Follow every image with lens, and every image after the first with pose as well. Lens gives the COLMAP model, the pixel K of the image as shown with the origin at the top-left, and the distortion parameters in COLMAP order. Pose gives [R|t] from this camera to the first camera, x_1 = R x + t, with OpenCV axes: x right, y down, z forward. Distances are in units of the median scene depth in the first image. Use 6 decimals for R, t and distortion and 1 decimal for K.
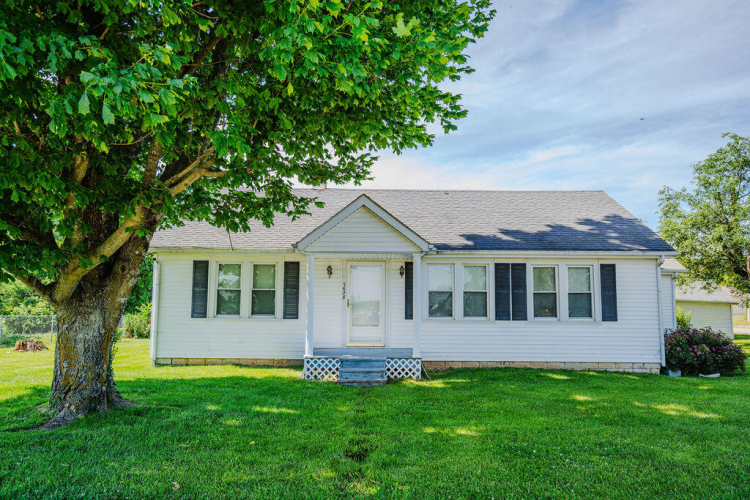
lens RADIAL K [[566.5, 0, 375.3], [0, 566.5, 253.0], [0, 0, 1]] dist [-0.028957, -0.001038]
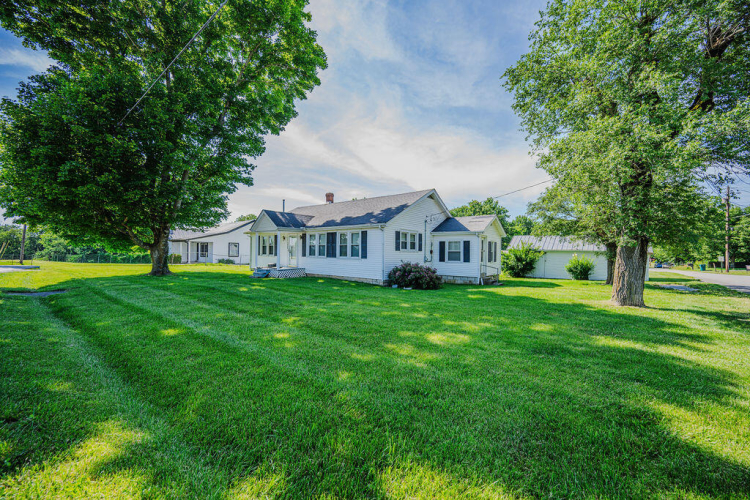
lens RADIAL K [[300.3, 0, 376.7], [0, 300.3, 252.3], [0, 0, 1]] dist [-0.004234, 0.000039]
pose [[0.797811, 0.000920, -0.602907, 1.107057], [0.043591, 0.997294, 0.059205, 0.035167], [0.601329, -0.073516, 0.795612, 0.151990]]
